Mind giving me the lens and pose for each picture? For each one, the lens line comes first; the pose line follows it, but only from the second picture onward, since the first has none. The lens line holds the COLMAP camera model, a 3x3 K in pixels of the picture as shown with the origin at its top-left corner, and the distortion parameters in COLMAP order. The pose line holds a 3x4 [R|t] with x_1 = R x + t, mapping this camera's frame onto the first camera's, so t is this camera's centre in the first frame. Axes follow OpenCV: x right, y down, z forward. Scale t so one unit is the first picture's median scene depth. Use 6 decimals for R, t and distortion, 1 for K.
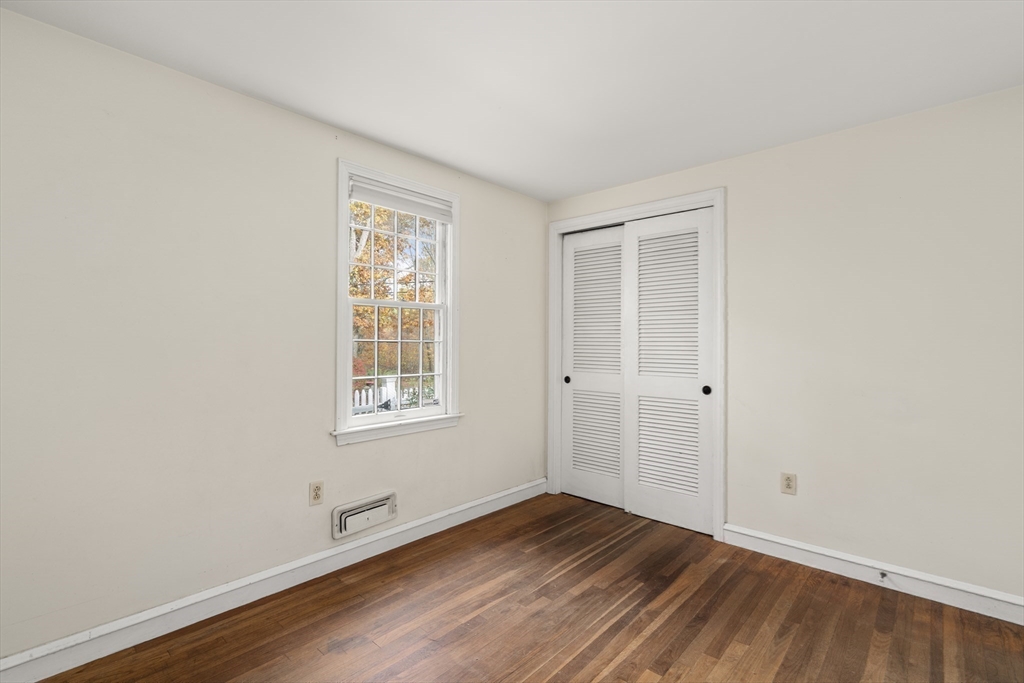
lens RADIAL K [[466.7, 0, 512.2], [0, 466.7, 340.6], [0, 0, 1]] dist [-0.002876, 0.001897]
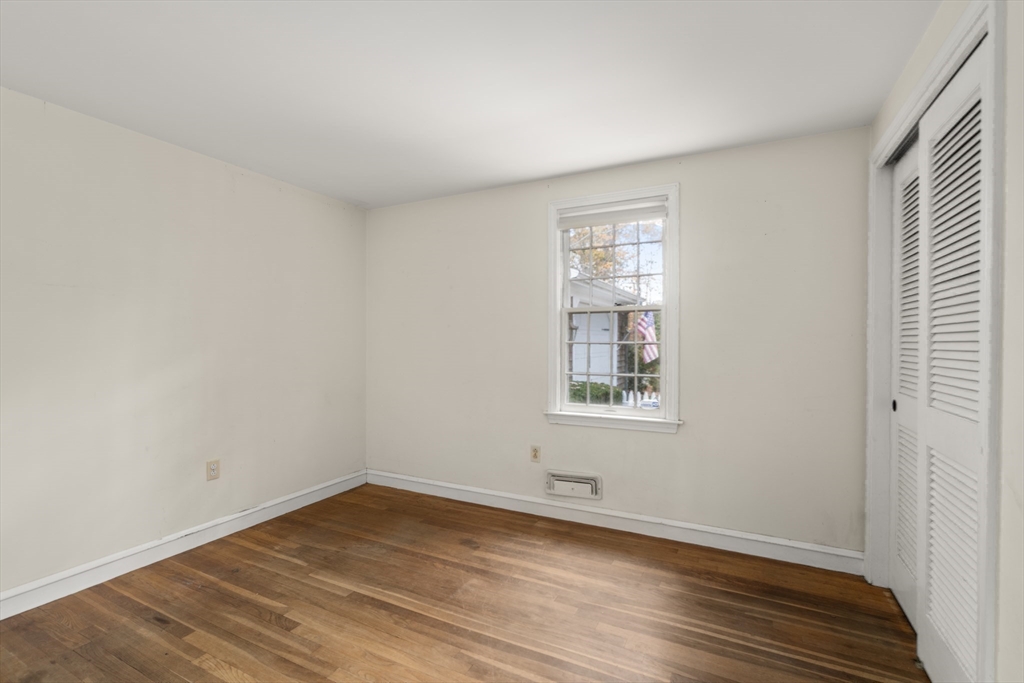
lens RADIAL K [[466.7, 0, 509.7], [0, 466.7, 344.7], [0, 0, 1]] dist [-0.002876, 0.001897]
pose [[0.262943, 0.004401, -0.964801, 0.784334], [0.007235, 0.999952, 0.006534, -0.003328], [0.964784, -0.008699, 0.262898, 0.501530]]
